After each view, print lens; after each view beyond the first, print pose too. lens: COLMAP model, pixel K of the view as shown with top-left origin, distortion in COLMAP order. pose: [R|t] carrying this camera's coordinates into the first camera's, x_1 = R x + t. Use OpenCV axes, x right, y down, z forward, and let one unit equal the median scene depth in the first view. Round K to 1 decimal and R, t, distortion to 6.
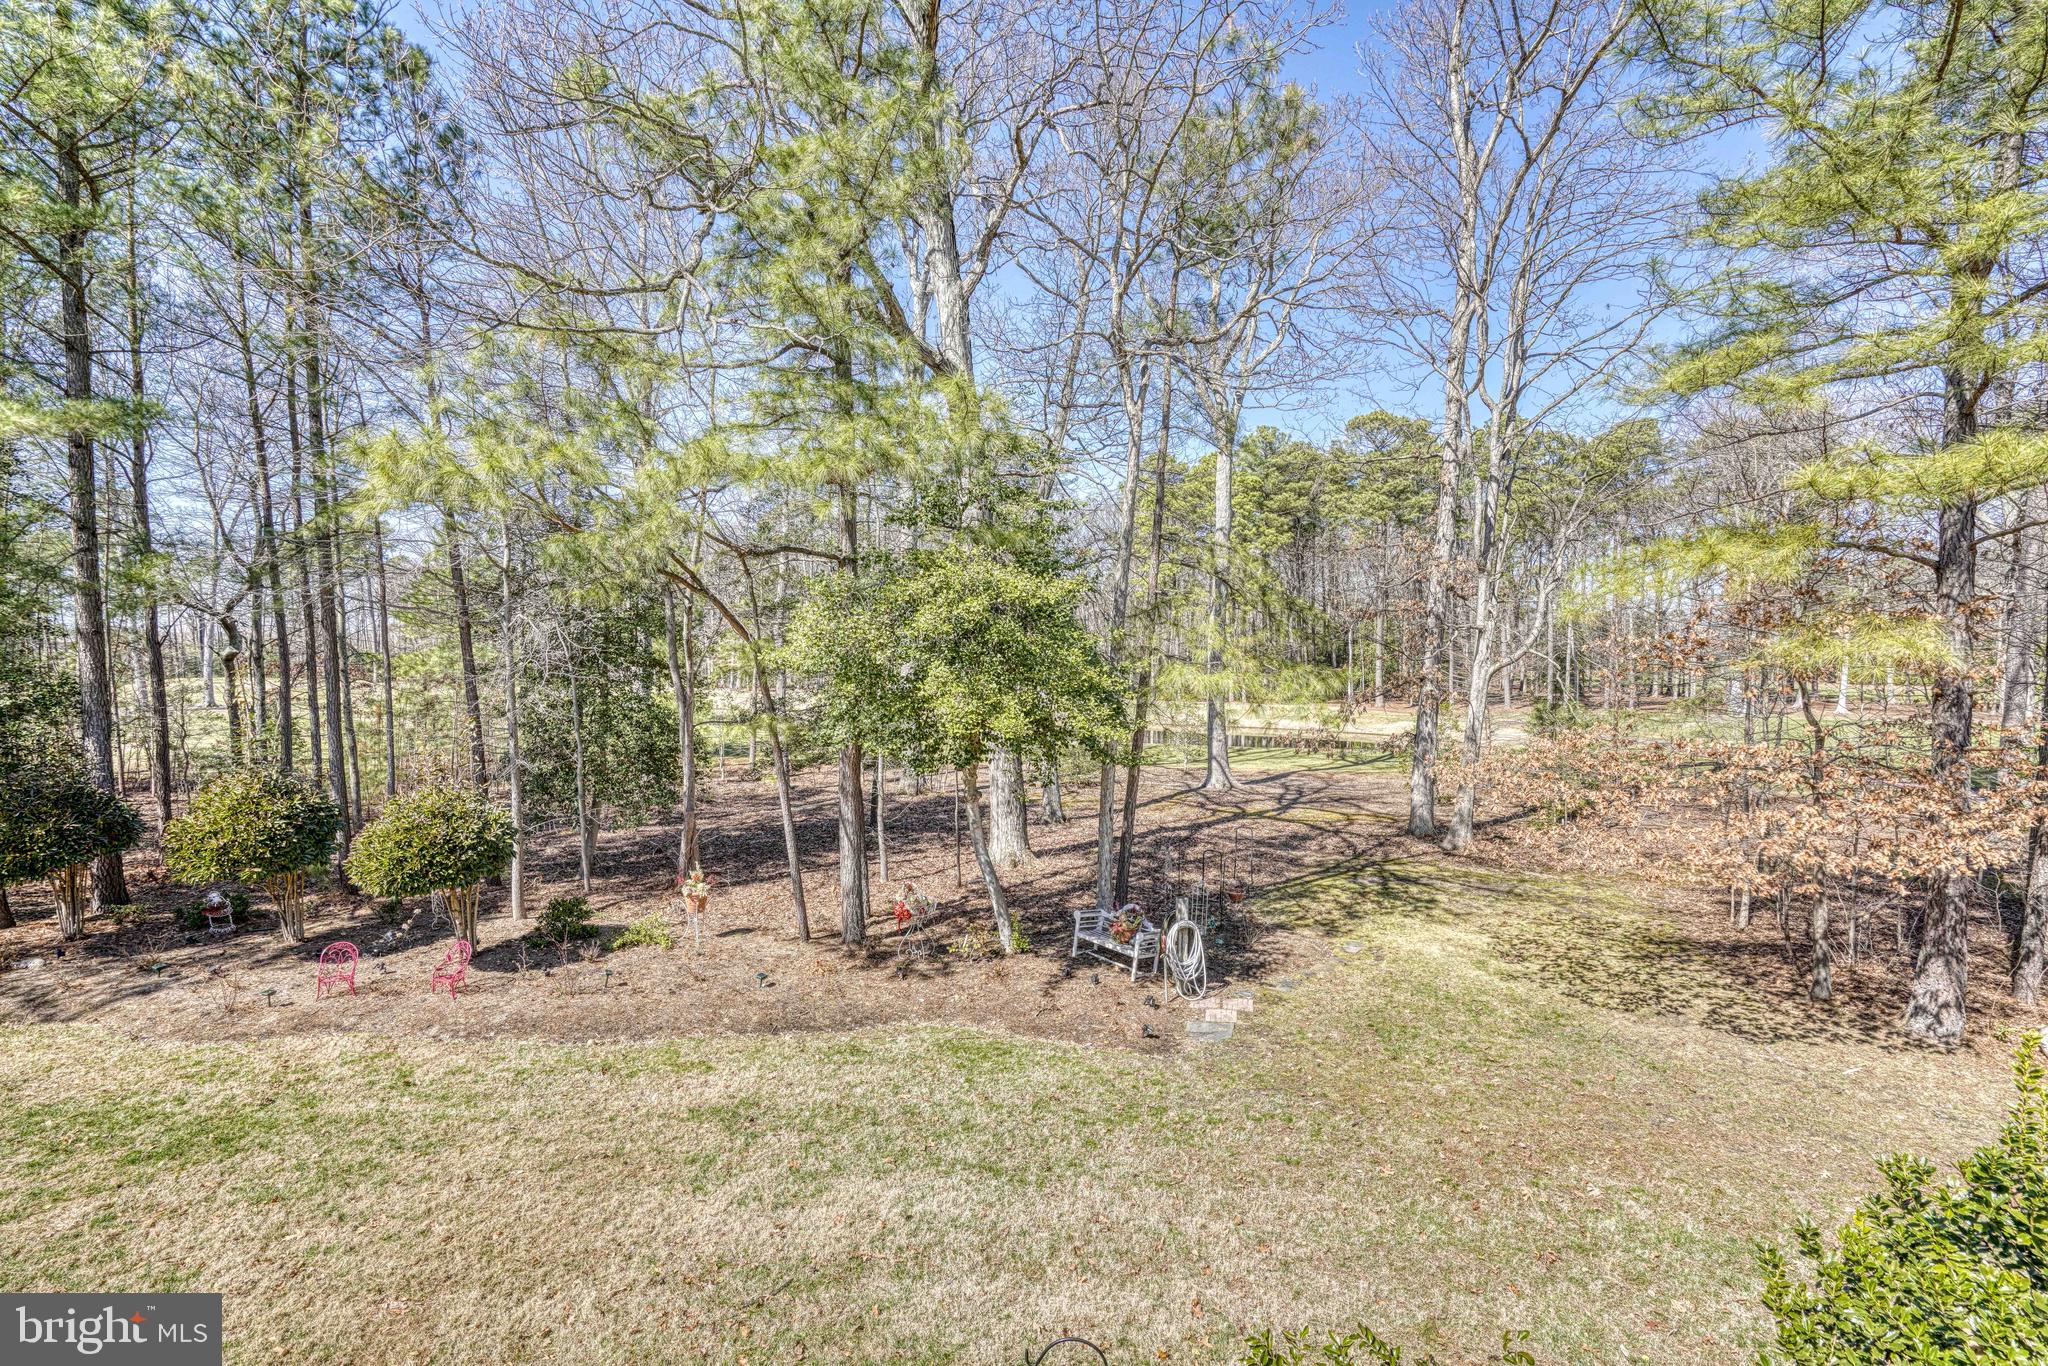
lens RADIAL K [[929.6, 0, 1008.3], [0, 929.6, 686.0], [0, 0, 1]] dist [-0.042022, 0.013180]
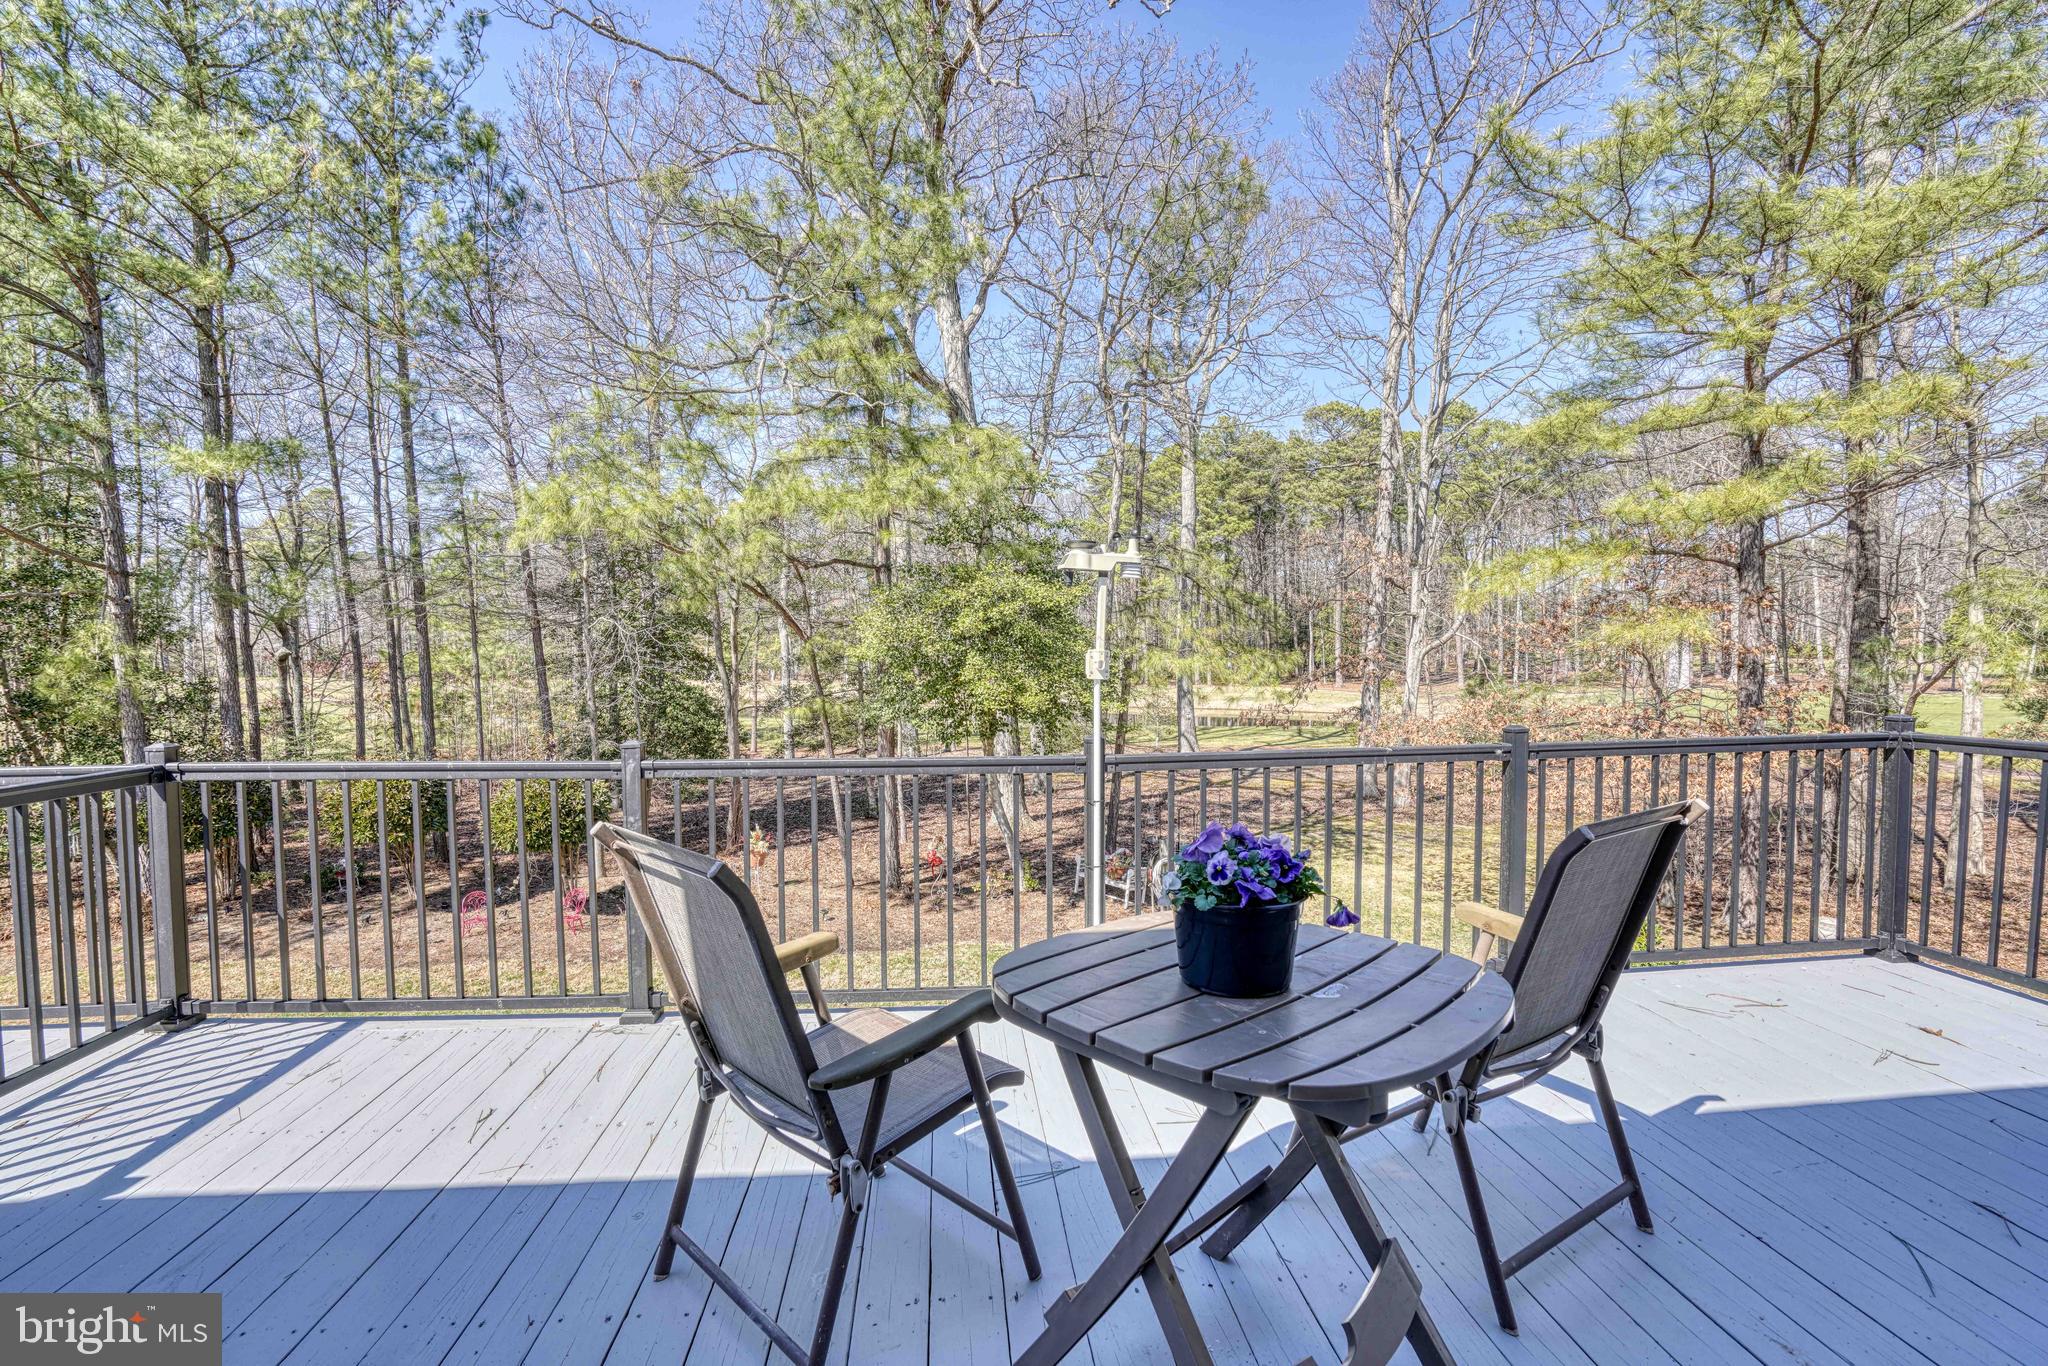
lens RADIAL K [[929.6, 0, 1008.3], [0, 929.6, 686.0], [0, 0, 1]] dist [-0.042022, 0.013180]
pose [[0.999202, -0.017610, 0.035849, -0.047637], [0.017097, 0.999747, 0.014585, 0.001097], [-0.036097, -0.013960, 0.999251, -0.178007]]
